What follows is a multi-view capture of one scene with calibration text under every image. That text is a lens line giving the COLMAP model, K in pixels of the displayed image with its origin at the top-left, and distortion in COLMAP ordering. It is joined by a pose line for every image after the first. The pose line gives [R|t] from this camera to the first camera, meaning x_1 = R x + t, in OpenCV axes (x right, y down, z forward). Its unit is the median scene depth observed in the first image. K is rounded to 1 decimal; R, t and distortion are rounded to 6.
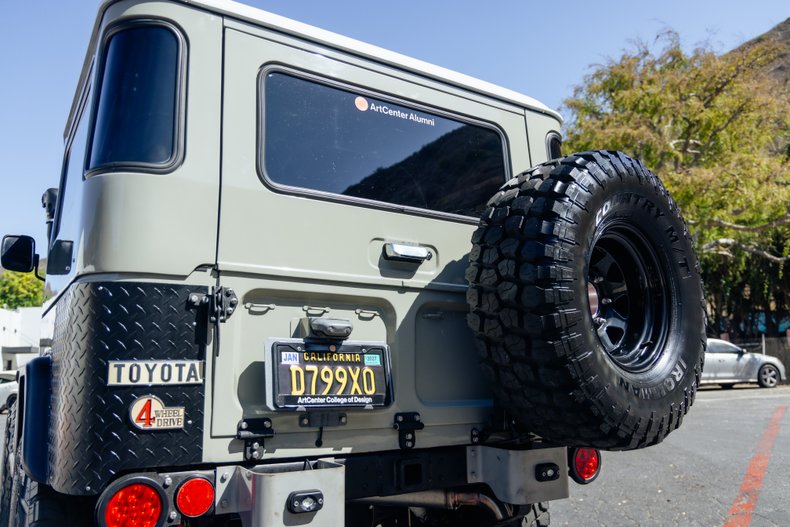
lens RADIAL K [[620.9, 0, 395.0], [0, 620.9, 263.5], [0, 0, 1]] dist [-0.012156, -0.003013]
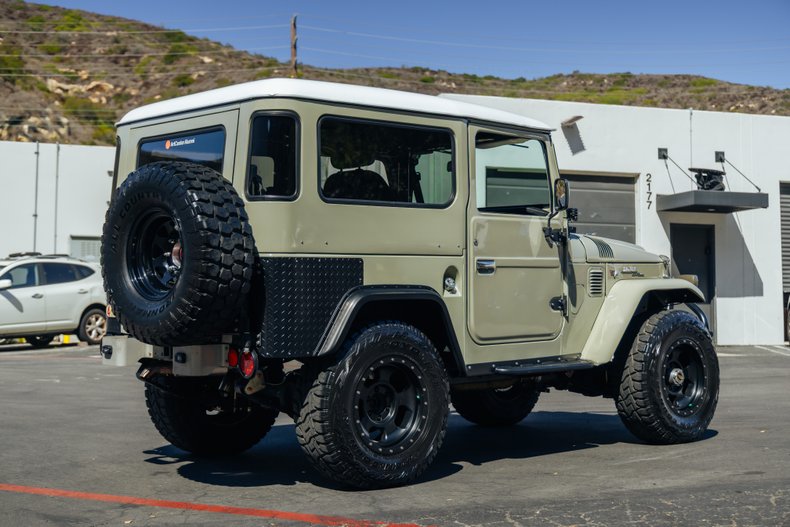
lens RADIAL K [[1157.8, 0, 395.0], [0, 1157.8, 263.5], [0, 0, 1]] dist [0.003029, 0.078841]
pose [[0.147210, -0.007038, -0.989080, 4.001087], [0.172064, 0.984910, 0.018601, 0.147232], [0.974024, -0.172923, 0.146200, 1.338970]]
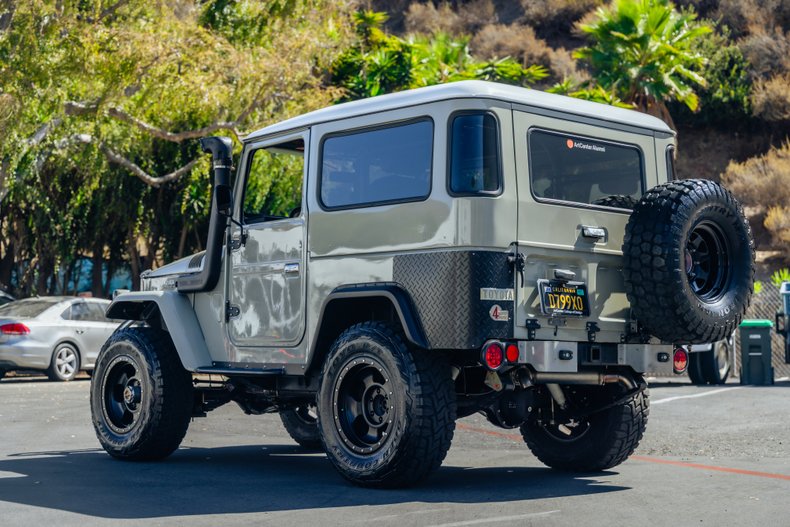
lens RADIAL K [[1361.9, 0, 395.0], [0, 1361.9, 263.5], [0, 0, 1]] dist [0.026789, -0.041061]
pose [[0.988299, 0.030758, 0.149393, -1.322102], [-0.046810, 0.993354, 0.105150, -0.370518], [-0.145166, -0.110913, 0.983171, -3.238949]]
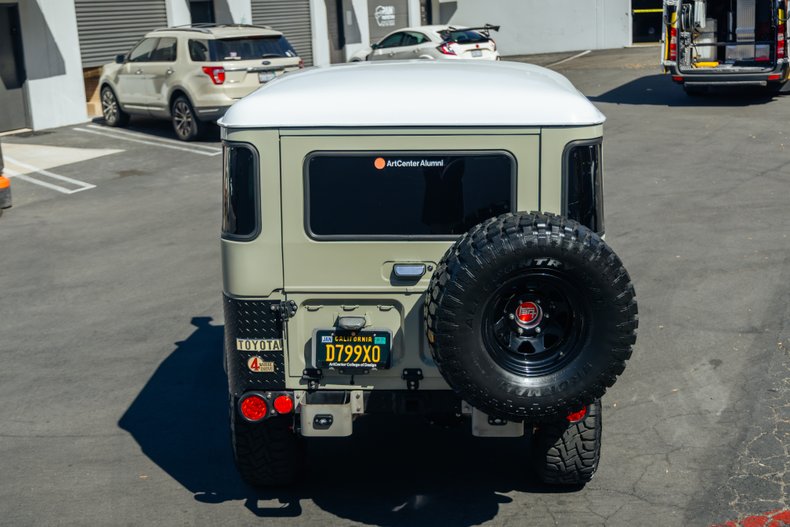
lens RADIAL K [[1157.8, 0, 395.0], [0, 1157.8, 263.5], [0, 0, 1]] dist [0.003029, 0.078841]
pose [[0.823938, 0.133112, -0.550824, 1.792246], [0.111588, 0.914877, 0.388005, -1.314351], [0.555584, -0.381157, 0.738949, -1.248741]]
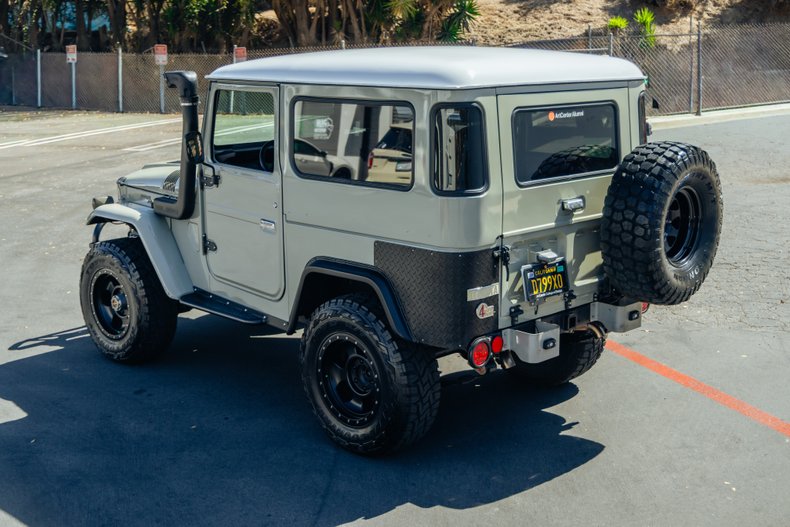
lens RADIAL K [[1061.2, 0, 395.0], [0, 1061.2, 263.5], [0, 0, 1]] dist [0.004813, 0.021670]
pose [[0.975493, -0.047764, 0.214785, -1.335119], [-0.036207, 0.928002, 0.370812, -1.138446], [-0.217032, -0.369501, 0.903530, -1.973858]]
